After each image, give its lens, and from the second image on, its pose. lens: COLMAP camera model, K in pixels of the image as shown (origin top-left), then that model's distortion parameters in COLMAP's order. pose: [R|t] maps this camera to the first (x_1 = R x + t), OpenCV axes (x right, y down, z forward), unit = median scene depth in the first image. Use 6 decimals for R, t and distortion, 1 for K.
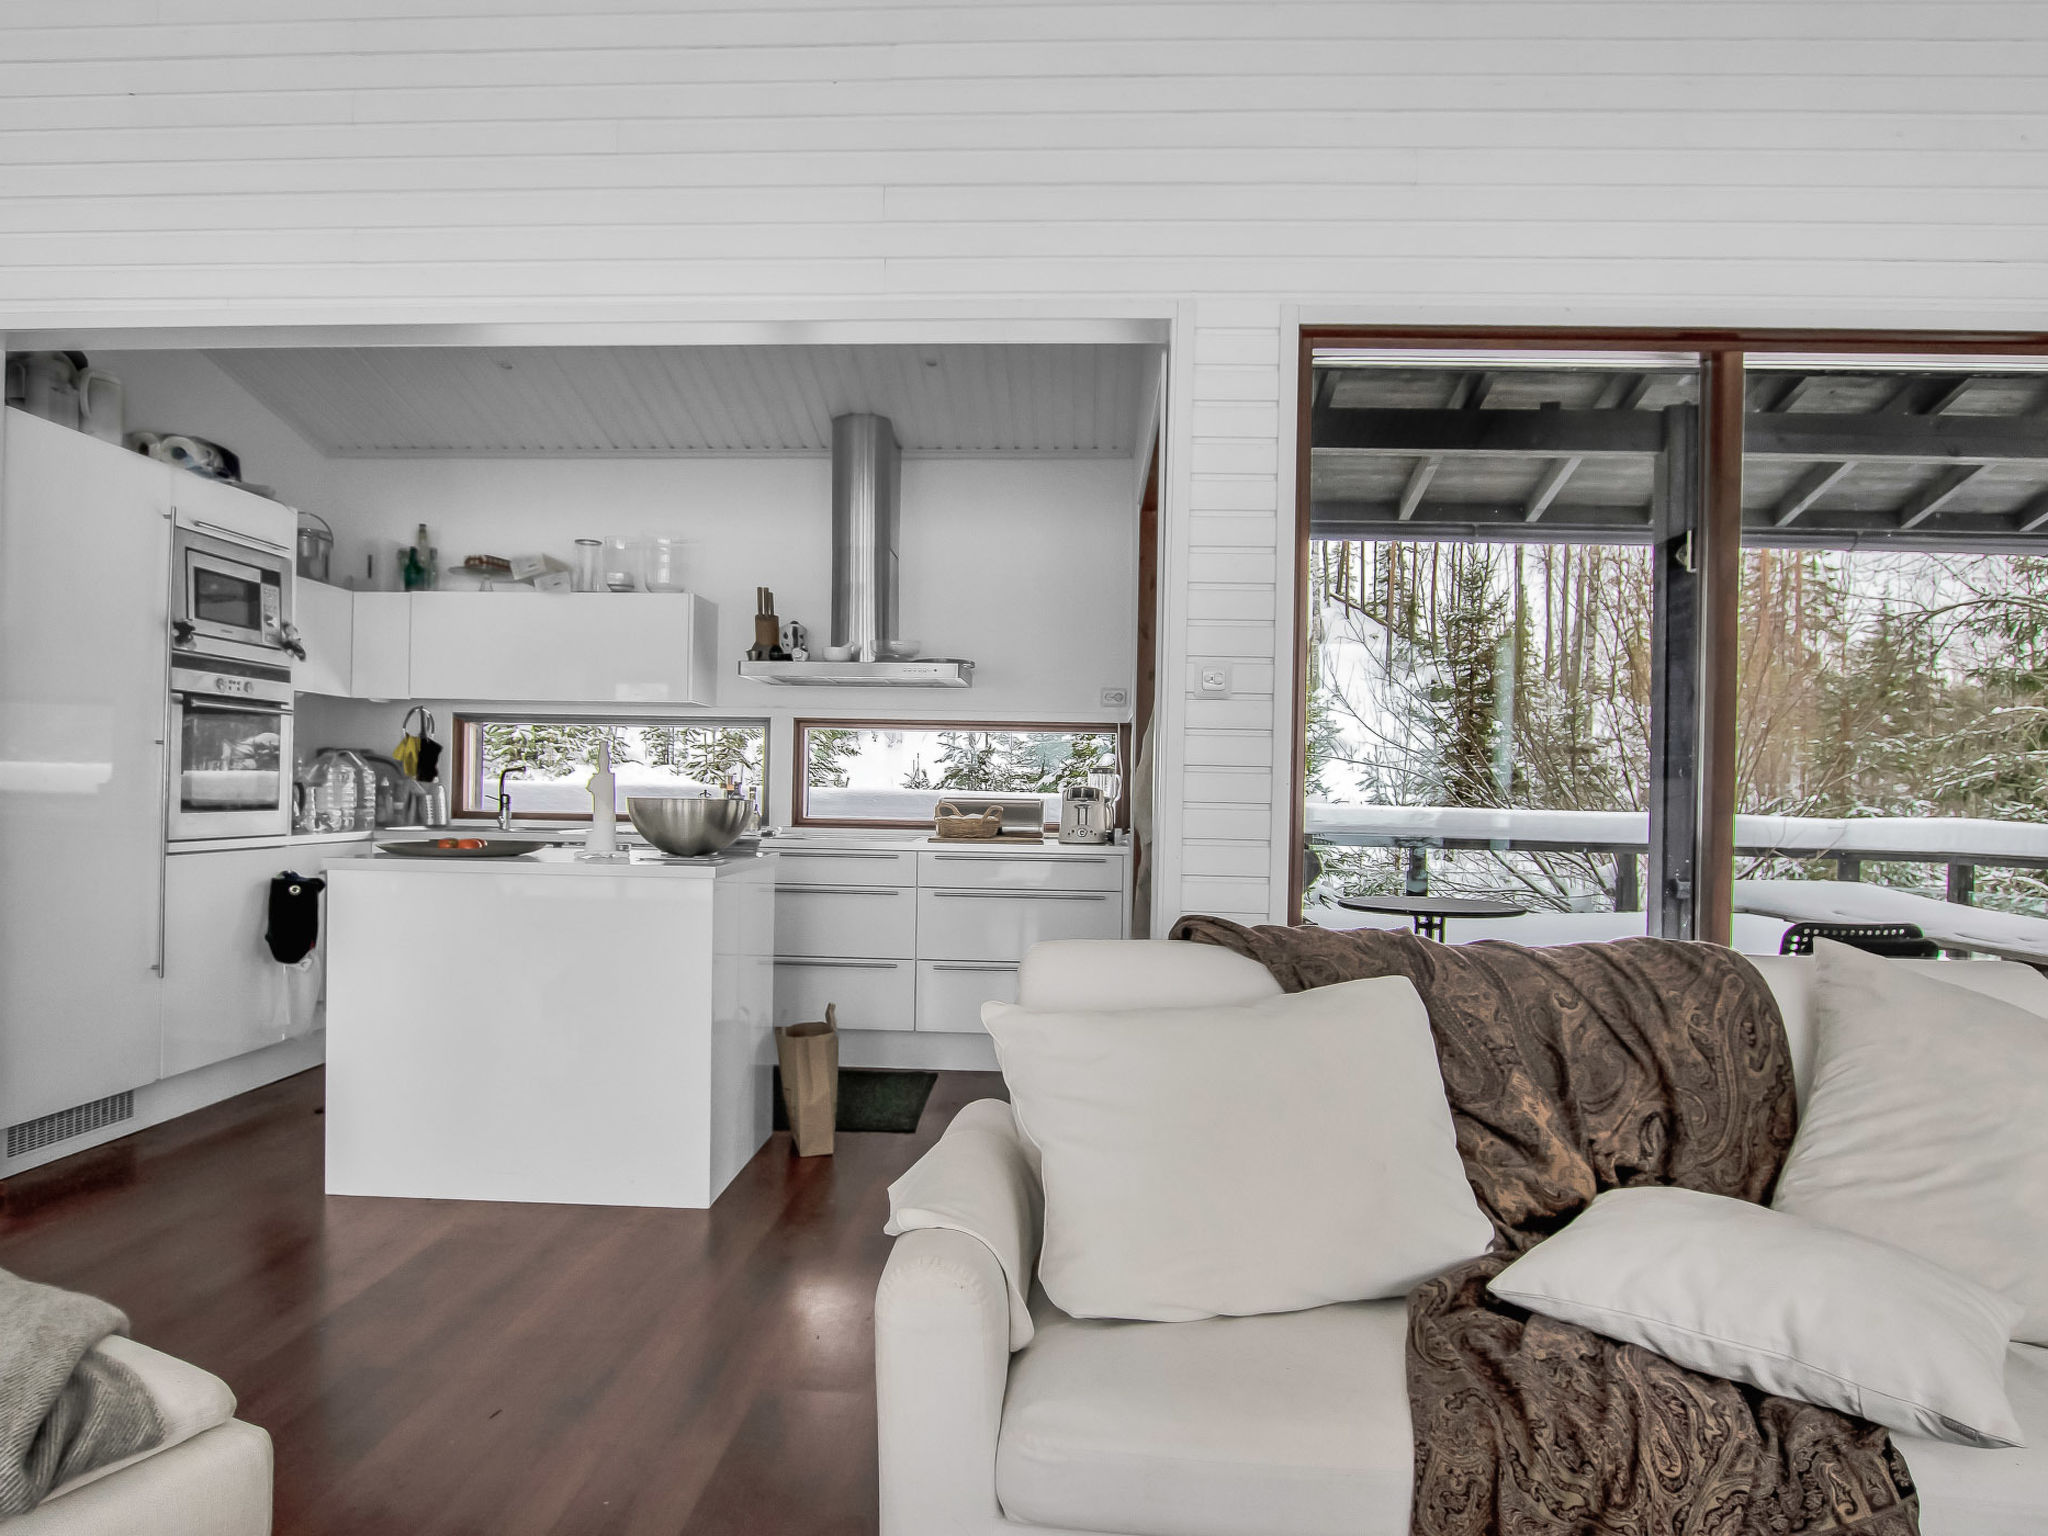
lens RADIAL K [[1314.2, 0, 1167.8], [0, 1314.2, 771.6], [0, 0, 1]] dist [-0.017895, 0.000040]
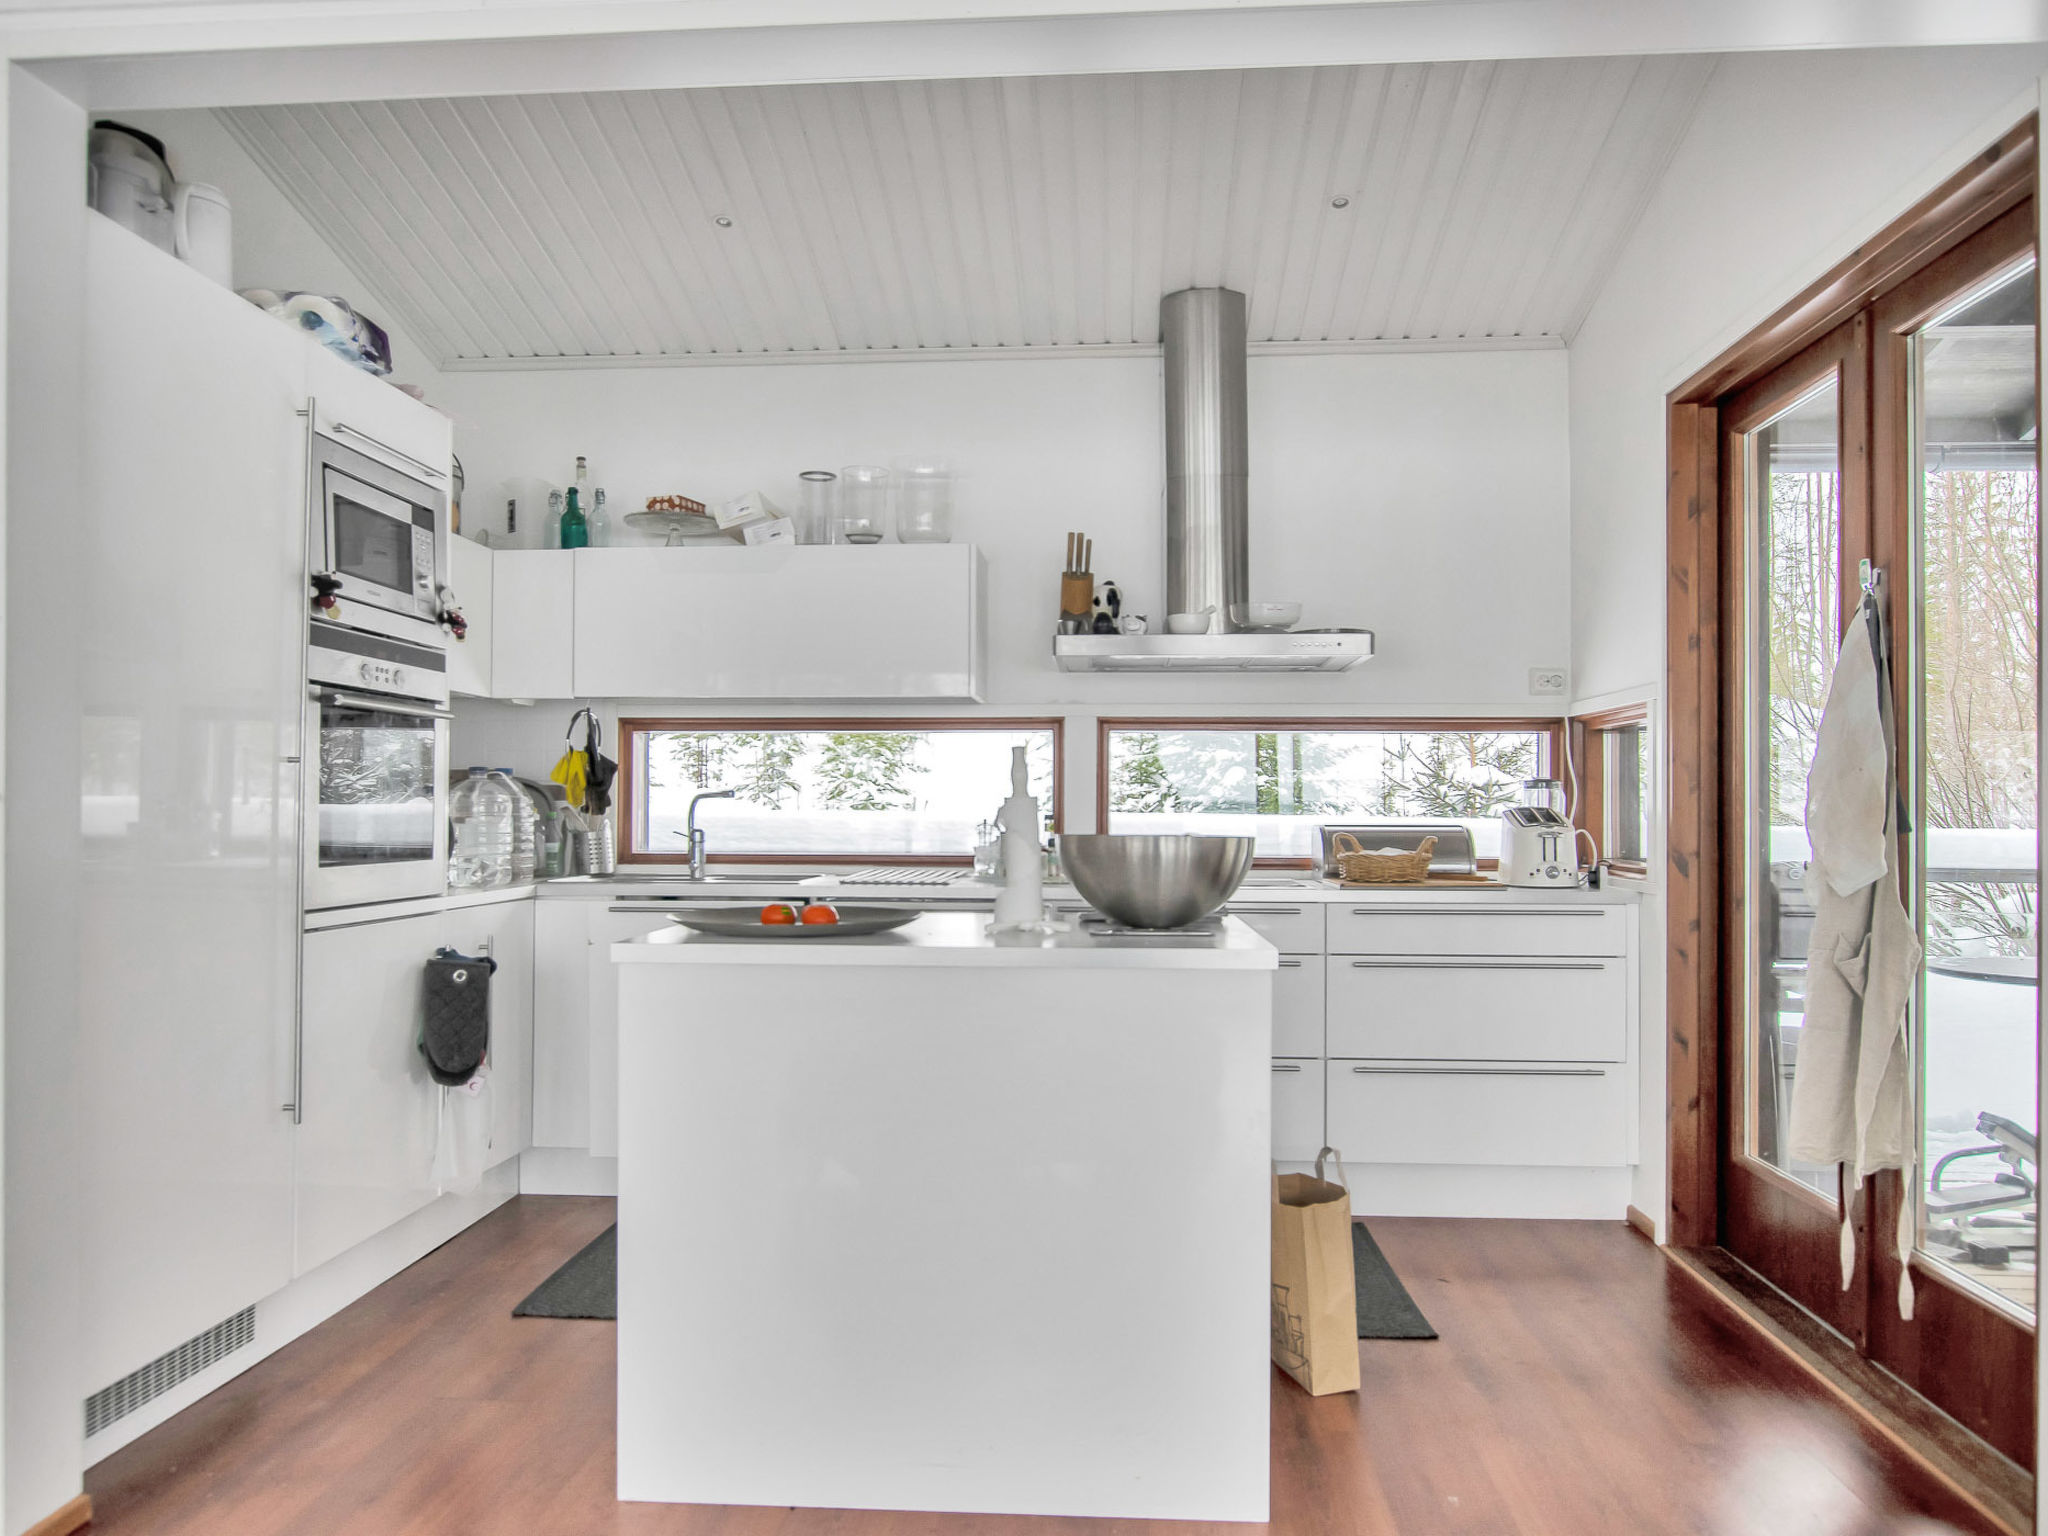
lens RADIAL K [[1339.4, 0, 1024.0], [0, 1339.4, 768.0], [0, 0, 1]] dist [-0.008577, -0.001967]
pose [[0.999676, -0.015454, -0.020214, -0.354485], [0.015119, 0.999748, -0.016591, -0.001592], [0.020465, 0.016280, 0.999658, 0.303498]]
